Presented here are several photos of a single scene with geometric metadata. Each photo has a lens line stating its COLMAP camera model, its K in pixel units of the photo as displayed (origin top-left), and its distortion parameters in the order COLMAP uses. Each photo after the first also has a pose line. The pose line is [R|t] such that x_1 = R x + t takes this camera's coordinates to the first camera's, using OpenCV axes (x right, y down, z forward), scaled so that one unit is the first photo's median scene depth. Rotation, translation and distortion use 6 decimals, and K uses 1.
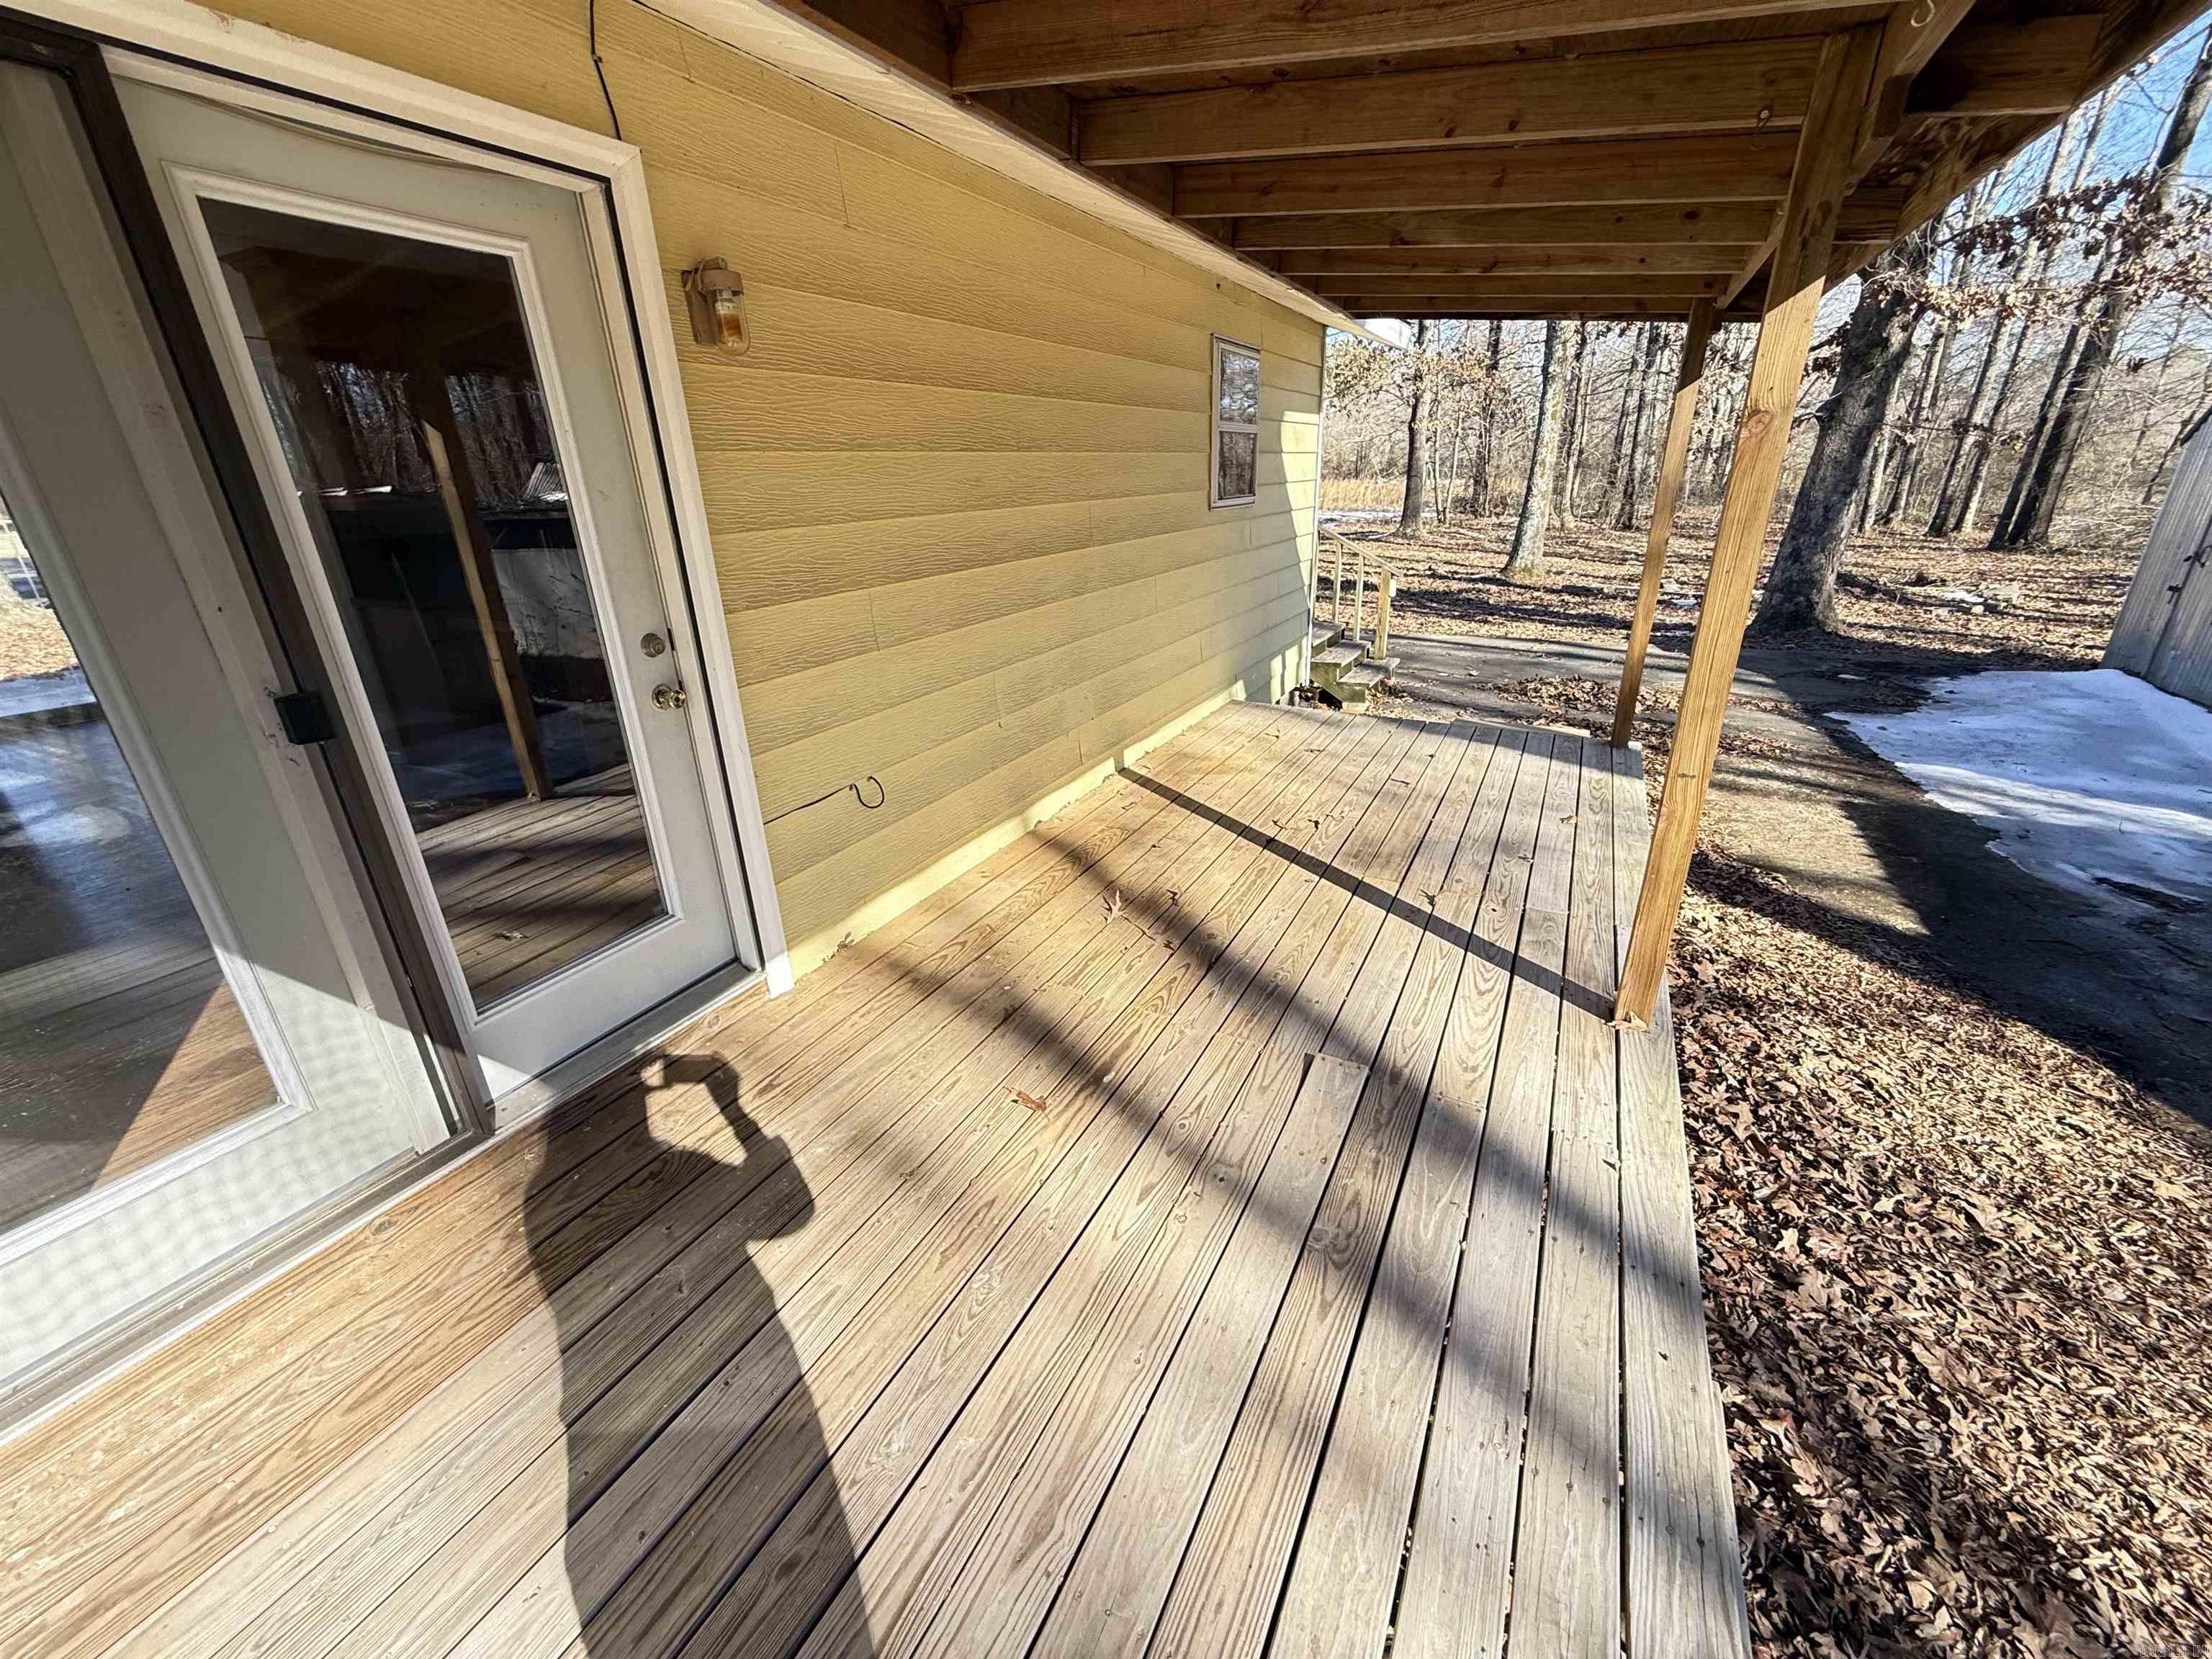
lens RADIAL K [[880.0, 0, 1106.0], [0, 880.0, 834.7], [0, 0, 1]] dist [0.002797, 0.000133]
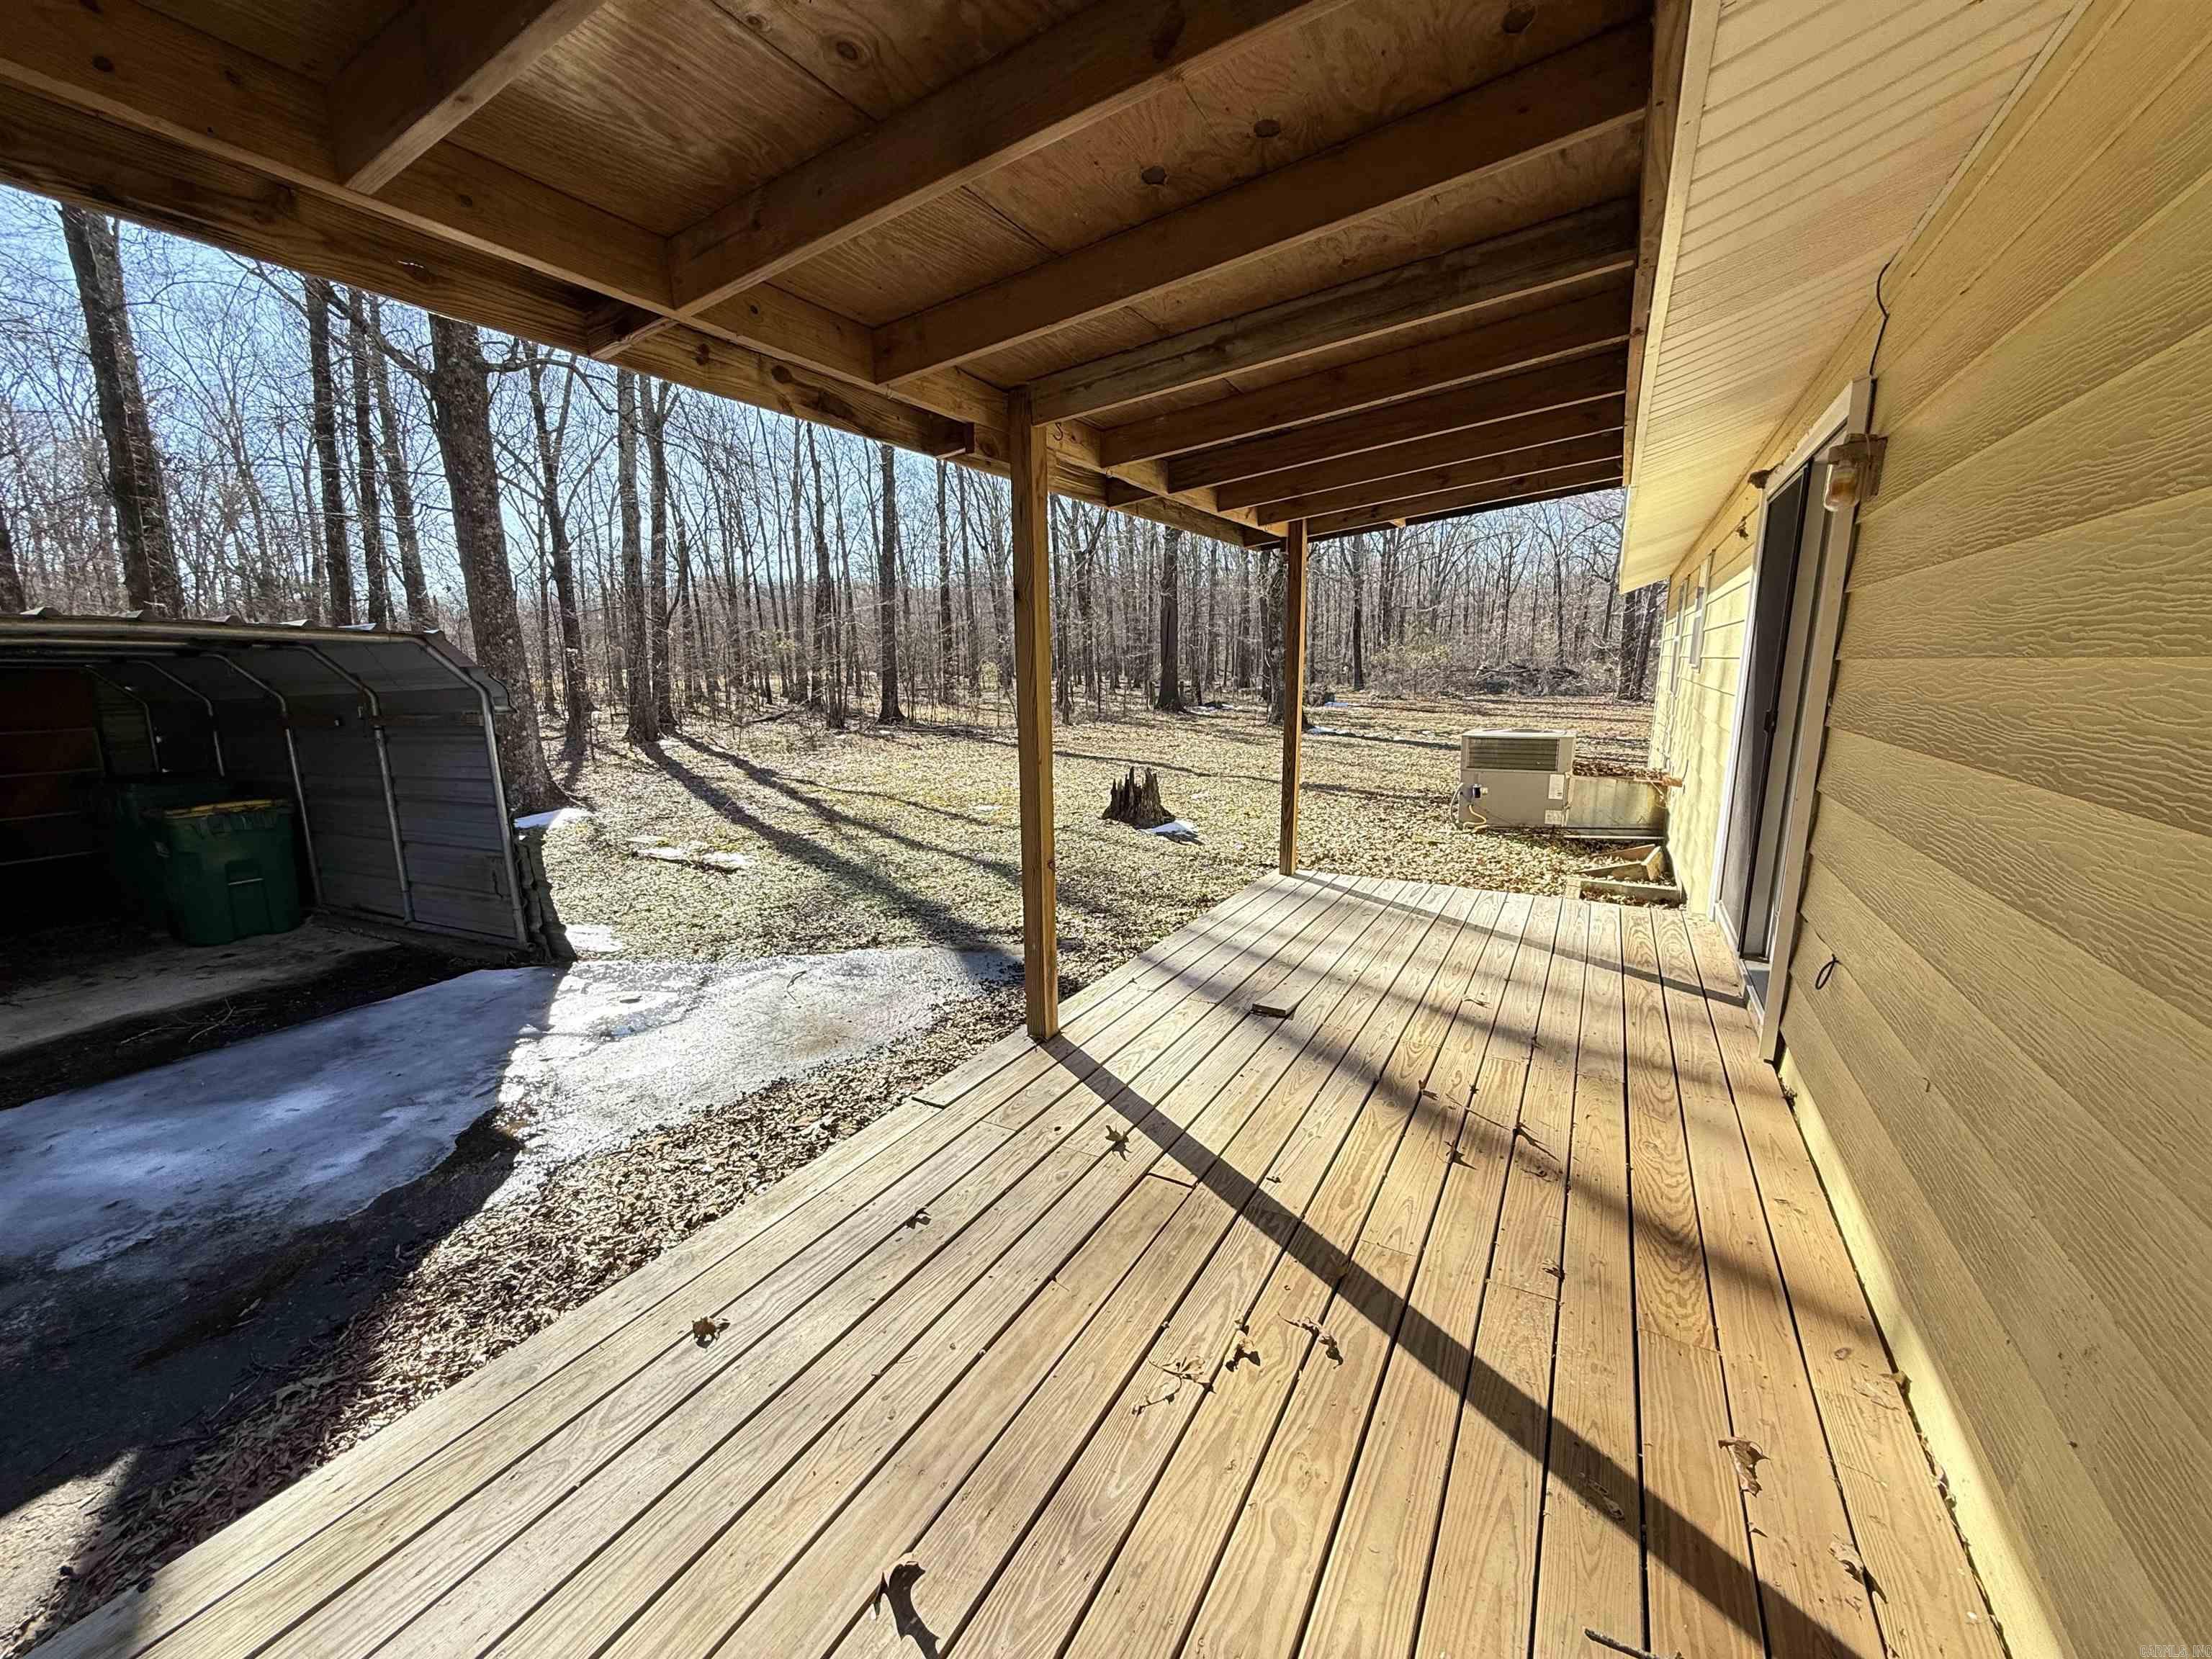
lens RADIAL K [[880.0, 0, 1106.0], [0, 880.0, 834.9], [0, 0, 1]] dist [0.002797, 0.000133]
pose [[-0.999057, 0.023563, 0.036454, 0.362755], [0.039731, 0.834637, 0.549366, -0.612153], [-0.017481, 0.550296, -0.834786, 1.561124]]
